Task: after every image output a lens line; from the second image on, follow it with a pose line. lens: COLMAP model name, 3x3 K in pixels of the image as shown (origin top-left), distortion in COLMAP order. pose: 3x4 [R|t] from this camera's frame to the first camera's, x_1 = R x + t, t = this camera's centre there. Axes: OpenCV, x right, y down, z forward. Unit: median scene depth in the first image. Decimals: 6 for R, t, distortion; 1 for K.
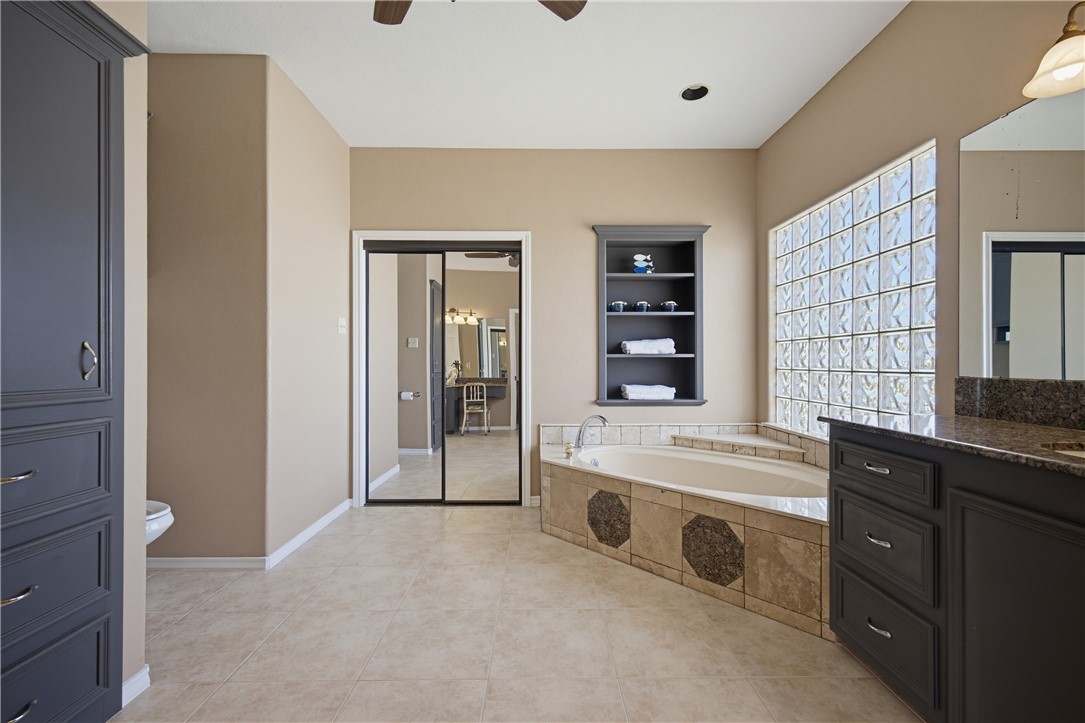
lens RADIAL K [[467.7, 0, 540.5], [0, 467.7, 362.5], [0, 0, 1]] dist [0.003462, 0.000742]
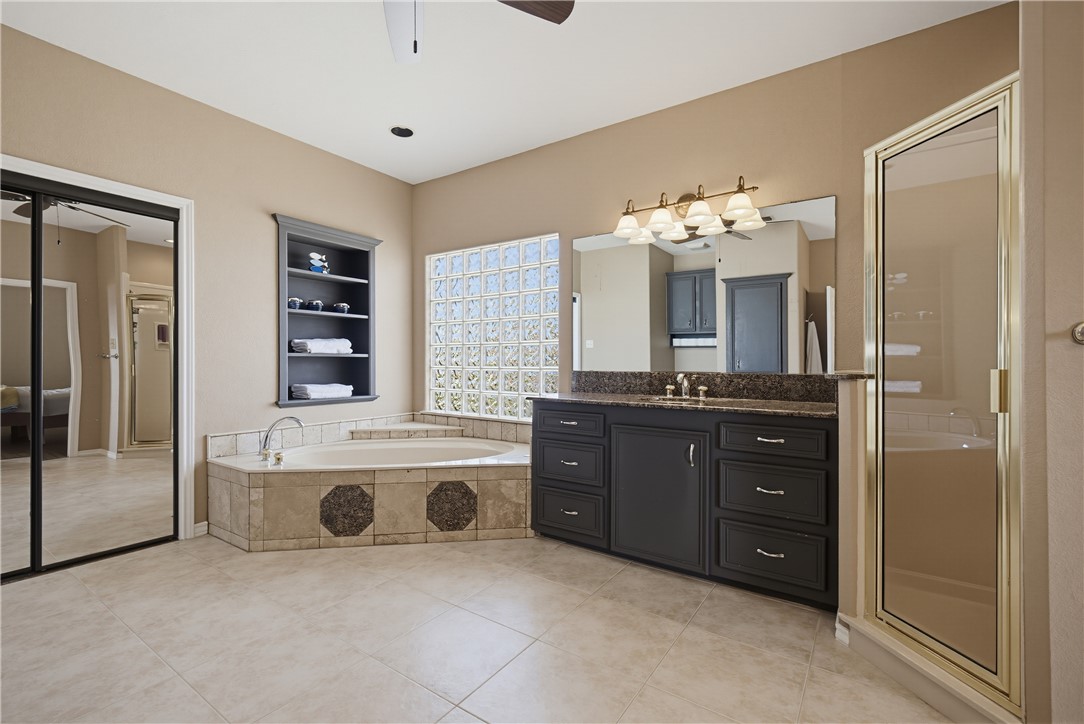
lens RADIAL K [[485.7, 0, 537.9], [0, 485.7, 362.9], [0, 0, 1]] dist [-0.001900, -0.001293]
pose [[0.569314, 0.001538, 0.822119, -0.403420], [-0.005105, 0.999986, 0.001665, -0.001439], [-0.822104, -0.005145, 0.569314, 0.024232]]
